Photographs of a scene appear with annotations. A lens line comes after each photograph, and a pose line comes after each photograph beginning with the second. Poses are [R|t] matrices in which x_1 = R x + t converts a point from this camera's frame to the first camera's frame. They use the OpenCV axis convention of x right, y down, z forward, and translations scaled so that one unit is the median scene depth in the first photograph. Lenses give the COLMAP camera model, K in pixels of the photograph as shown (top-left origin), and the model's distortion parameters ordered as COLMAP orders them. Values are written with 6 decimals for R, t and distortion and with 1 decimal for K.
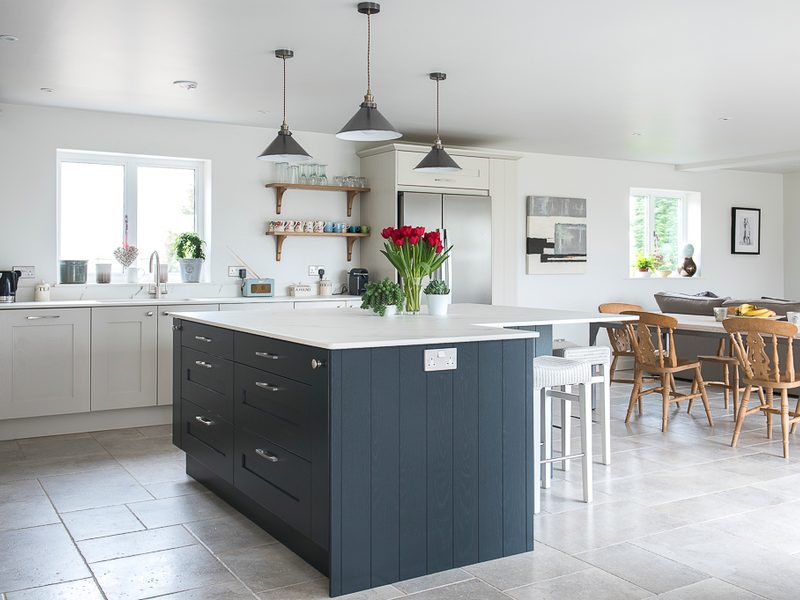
lens RADIAL K [[628.2, 0, 400.4], [0, 628.2, 271.9], [0, 0, 1]] dist [0.004778, -0.001176]
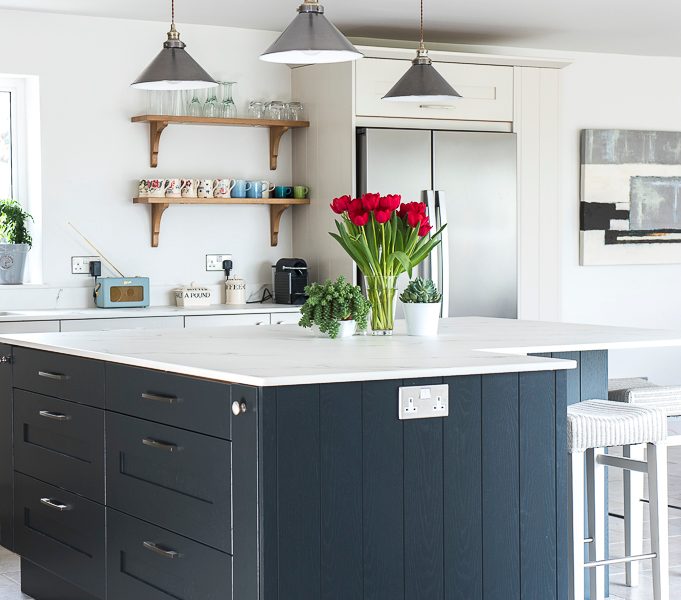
lens RADIAL K [[1340.7, 0, 340.5], [0, 1340.7, 300.0], [0, 0, 1]] dist [0.011005, 0.067711]
pose [[0.999875, -0.006676, -0.014306, -0.002002], [0.007212, 0.999260, 0.037777, -0.014206], [0.014044, -0.037876, 0.999184, -0.264819]]
